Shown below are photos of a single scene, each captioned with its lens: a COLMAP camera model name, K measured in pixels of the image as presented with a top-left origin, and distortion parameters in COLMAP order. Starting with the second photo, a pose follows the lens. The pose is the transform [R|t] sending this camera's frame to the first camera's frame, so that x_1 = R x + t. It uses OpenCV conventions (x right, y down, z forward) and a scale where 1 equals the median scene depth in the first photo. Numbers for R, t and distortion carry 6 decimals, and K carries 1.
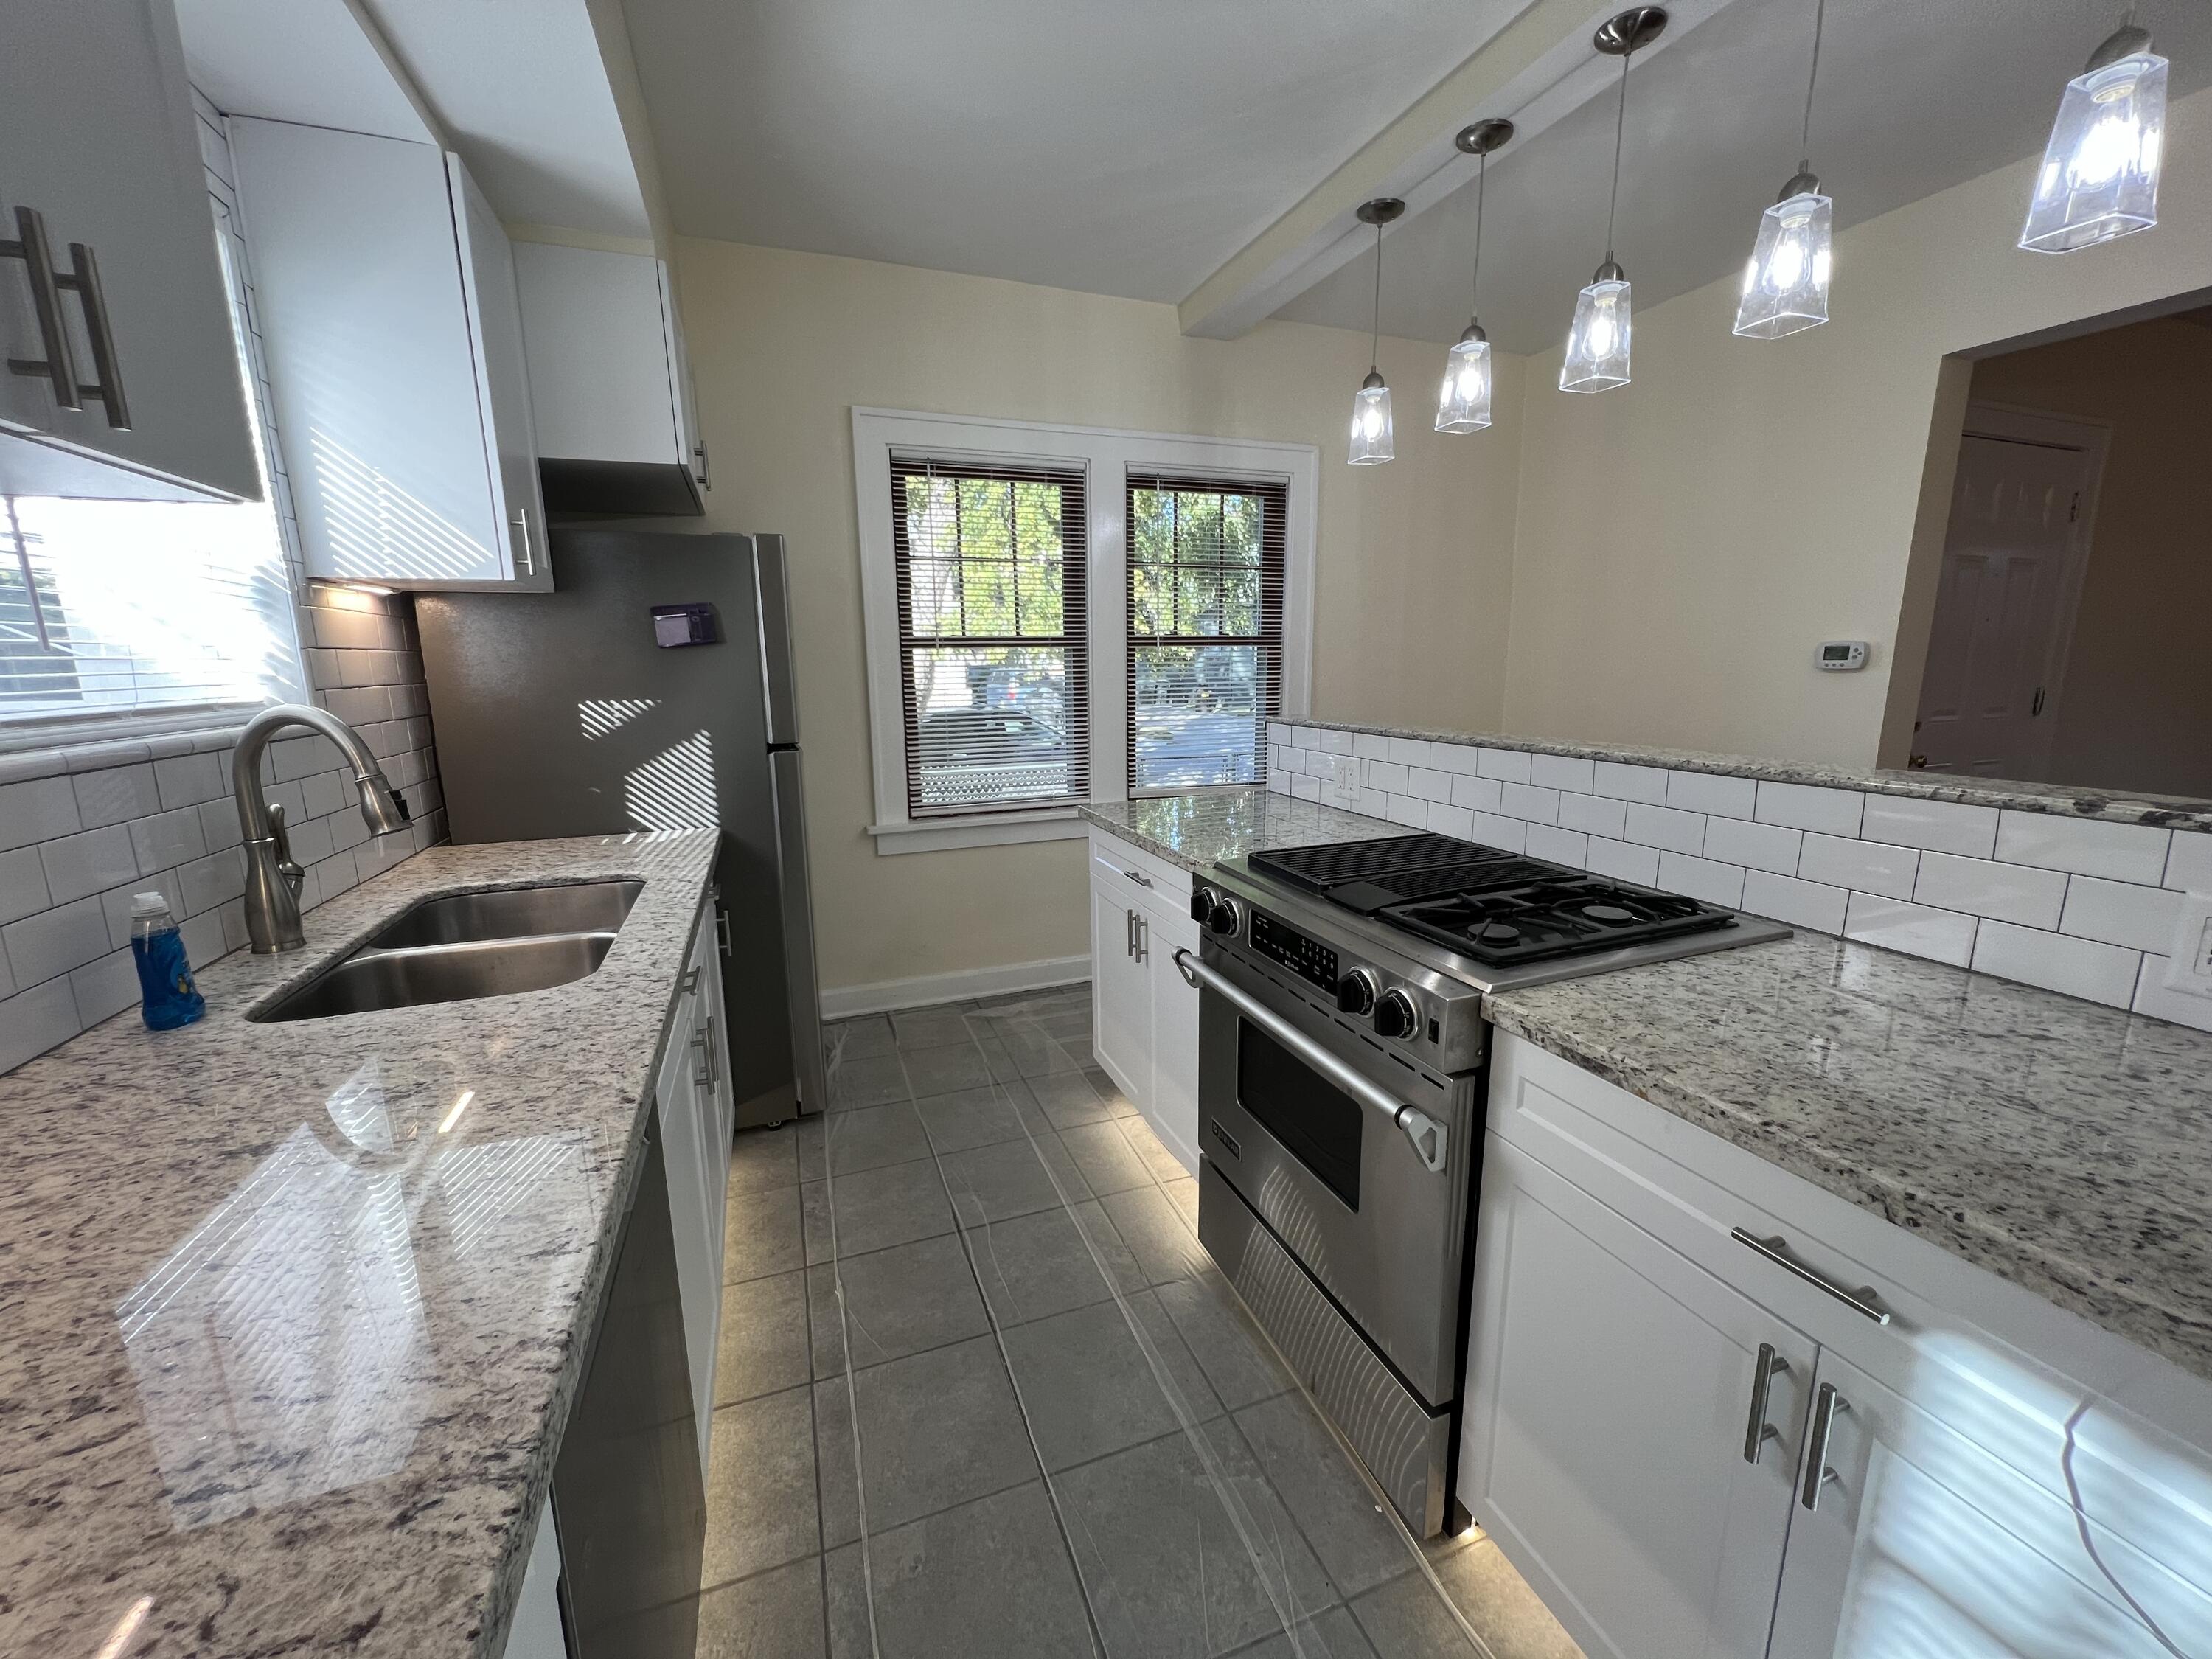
lens RADIAL K [[879.1, 0, 1104.1], [0, 879.1, 835.4], [0, 0, 1]] dist [-0.006612, 0.000670]
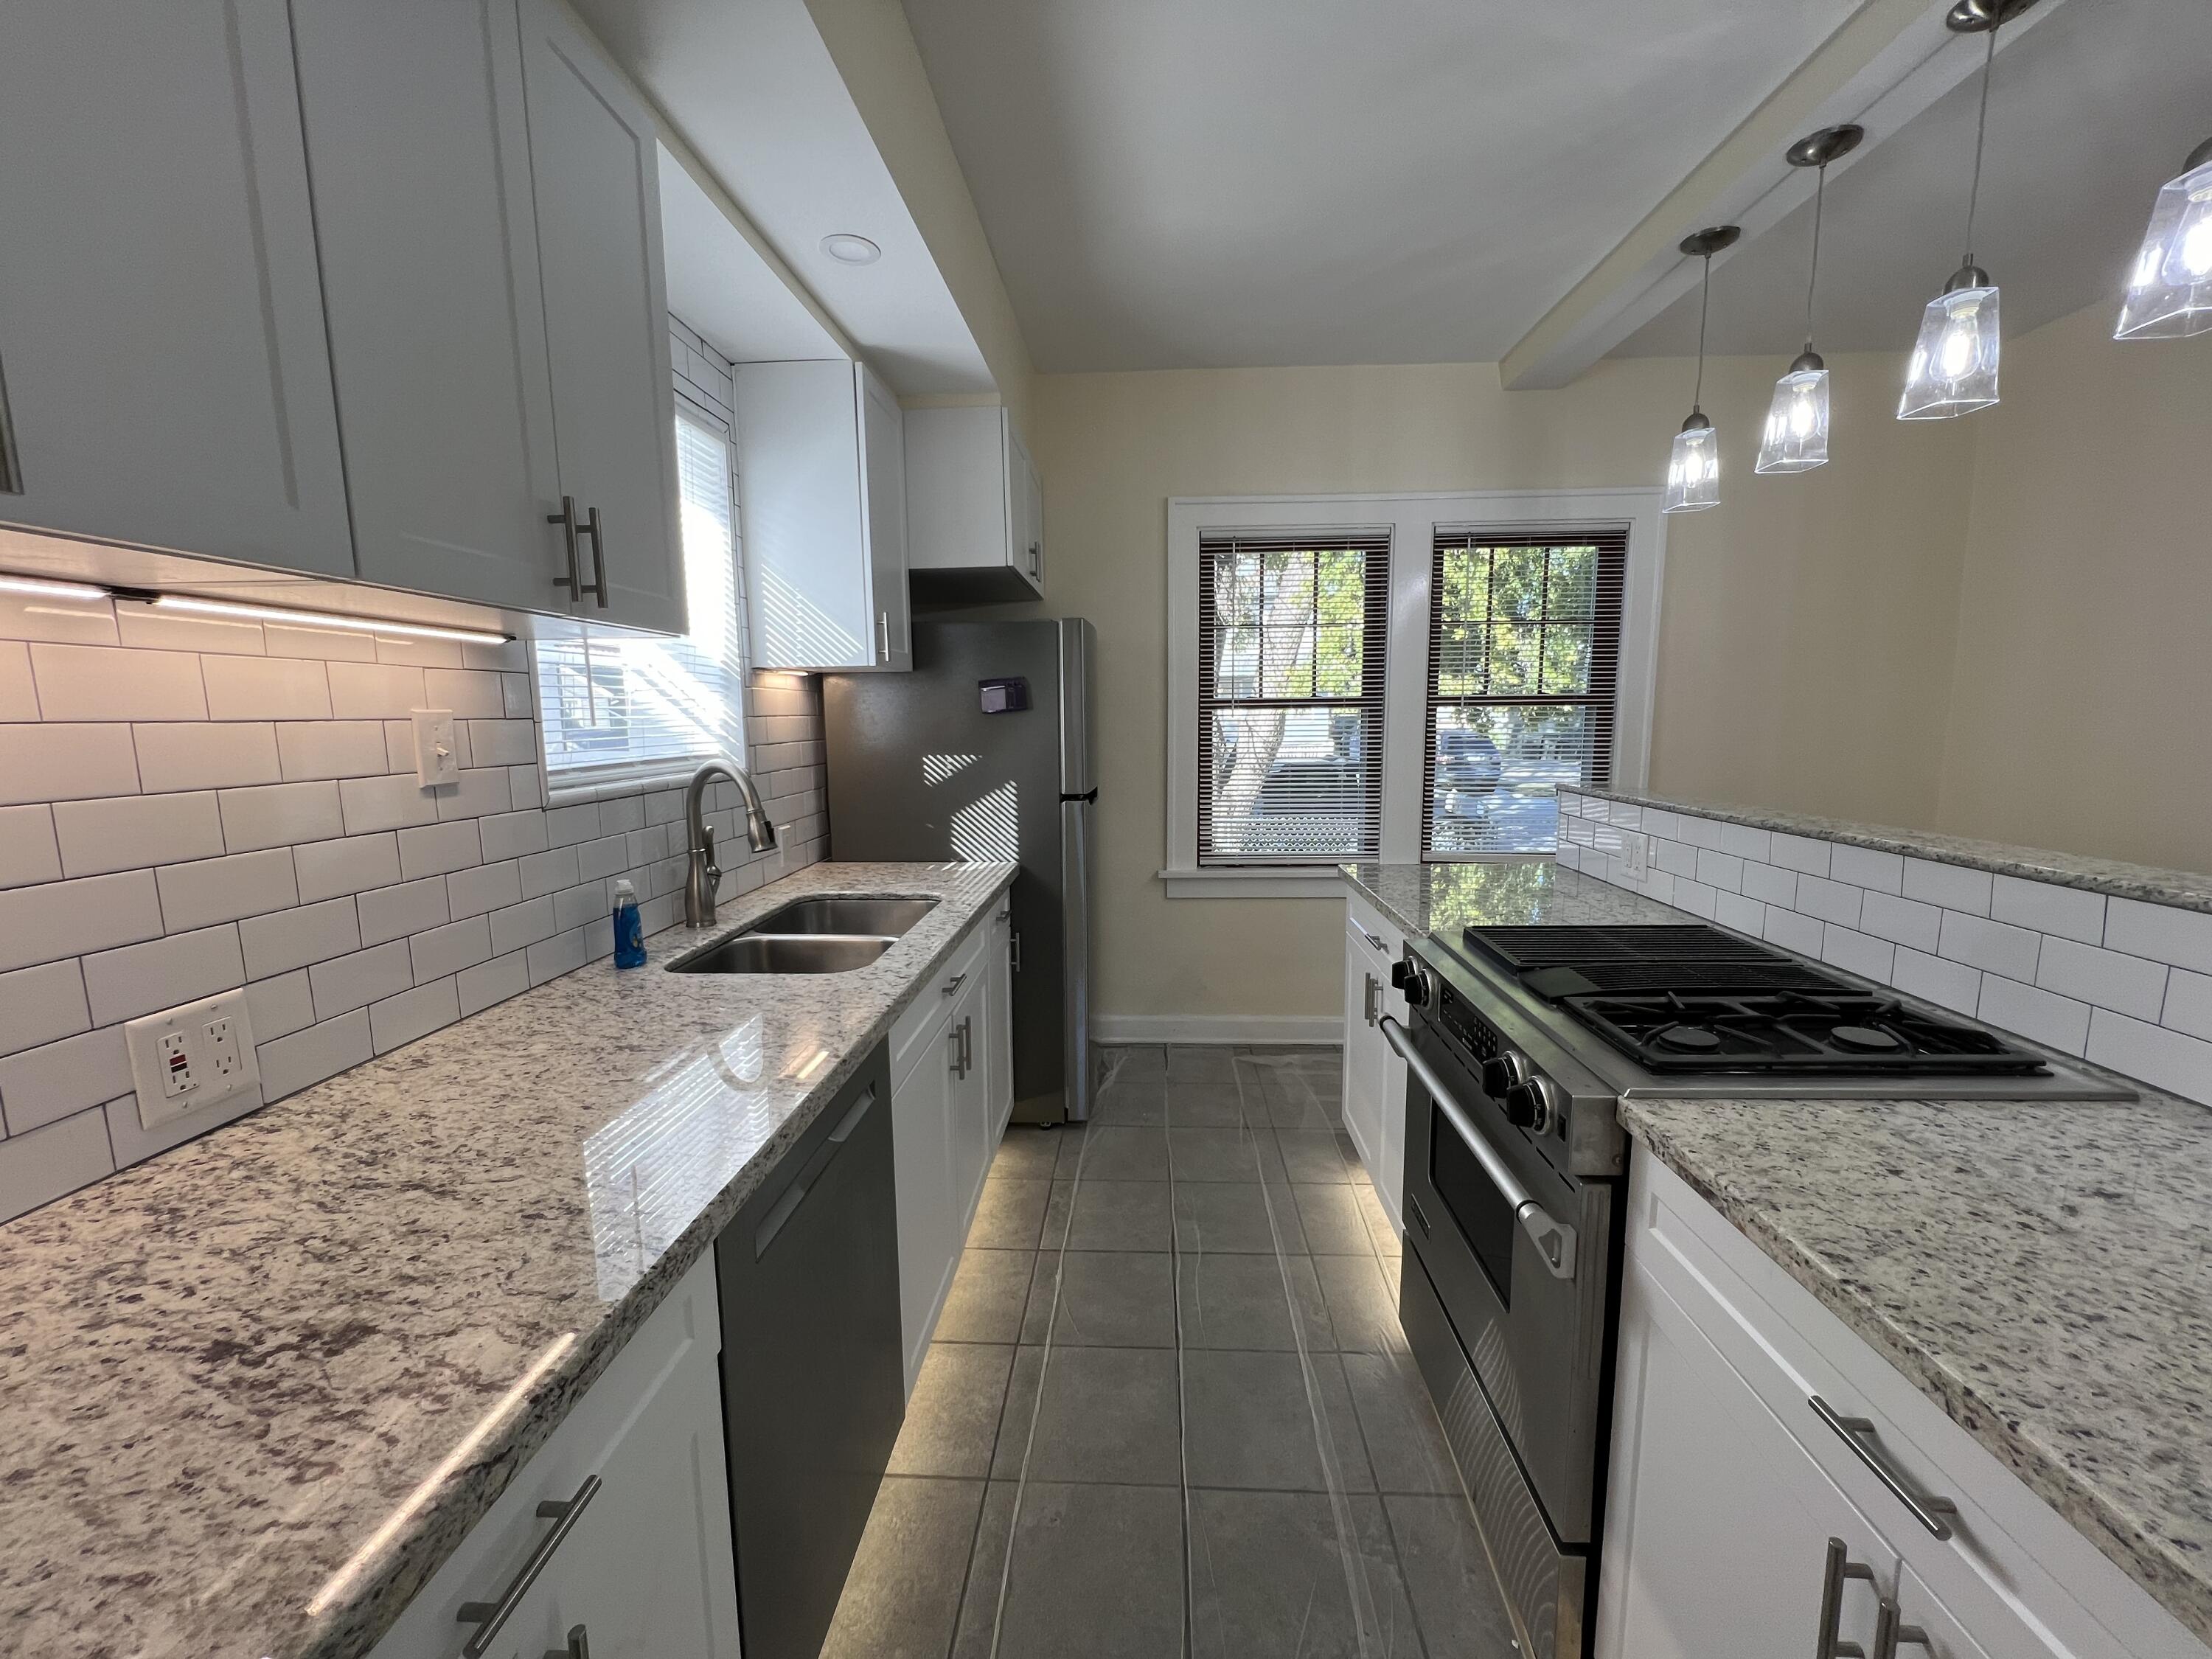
lens RADIAL K [[879.1, 0, 1104.1], [0, 879.1, 835.4], [0, 0, 1]] dist [-0.006612, 0.000670]
pose [[0.915754, 0.057329, -0.397629, 0.183368], [-0.078909, 0.996153, -0.038107, -0.012428], [0.393914, 0.066273, 0.916755, -0.062224]]
